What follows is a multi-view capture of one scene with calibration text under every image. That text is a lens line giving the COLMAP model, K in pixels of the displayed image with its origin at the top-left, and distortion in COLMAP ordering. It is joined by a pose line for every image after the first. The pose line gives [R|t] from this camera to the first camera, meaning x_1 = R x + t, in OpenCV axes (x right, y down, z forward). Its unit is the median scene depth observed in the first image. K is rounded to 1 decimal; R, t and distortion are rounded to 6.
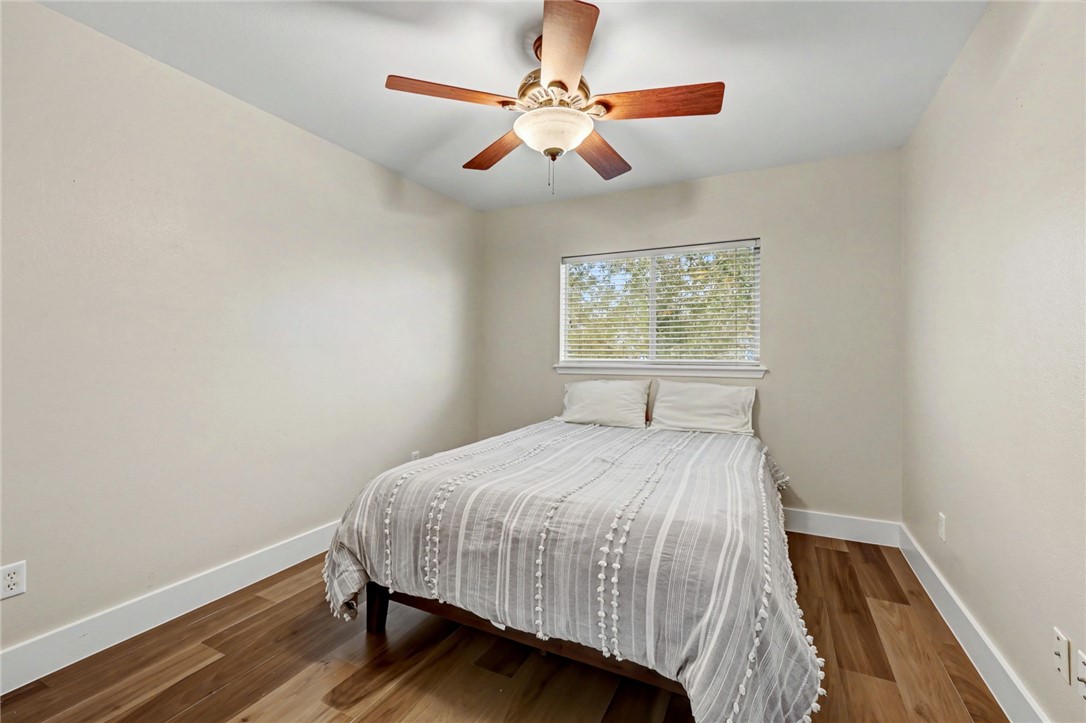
lens RADIAL K [[441.1, 0, 548.7], [0, 441.1, 355.1], [0, 0, 1]] dist [-0.001483, -0.000072]
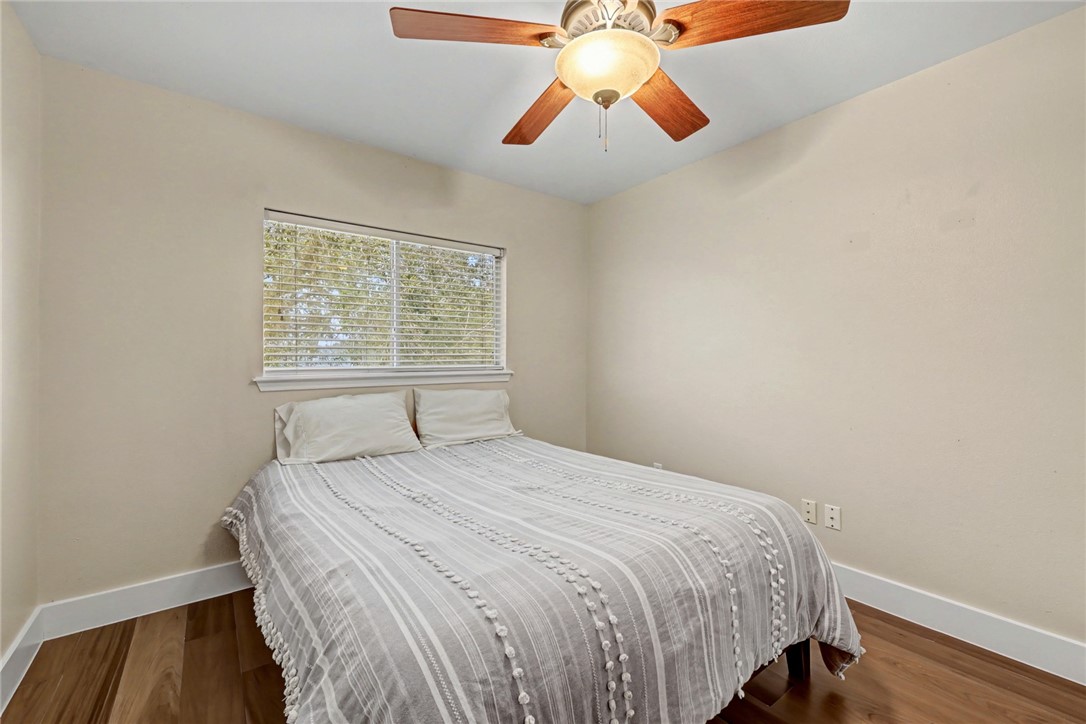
lens RADIAL K [[441.1, 0, 545.5], [0, 441.1, 363.2], [0, 0, 1]] dist [-0.001483, -0.000072]
pose [[0.478377, -0.012948, 0.878059, -0.415114], [0.008565, 0.999913, 0.010078, -0.001220], [-0.878113, 0.002700, 0.478446, 0.417291]]
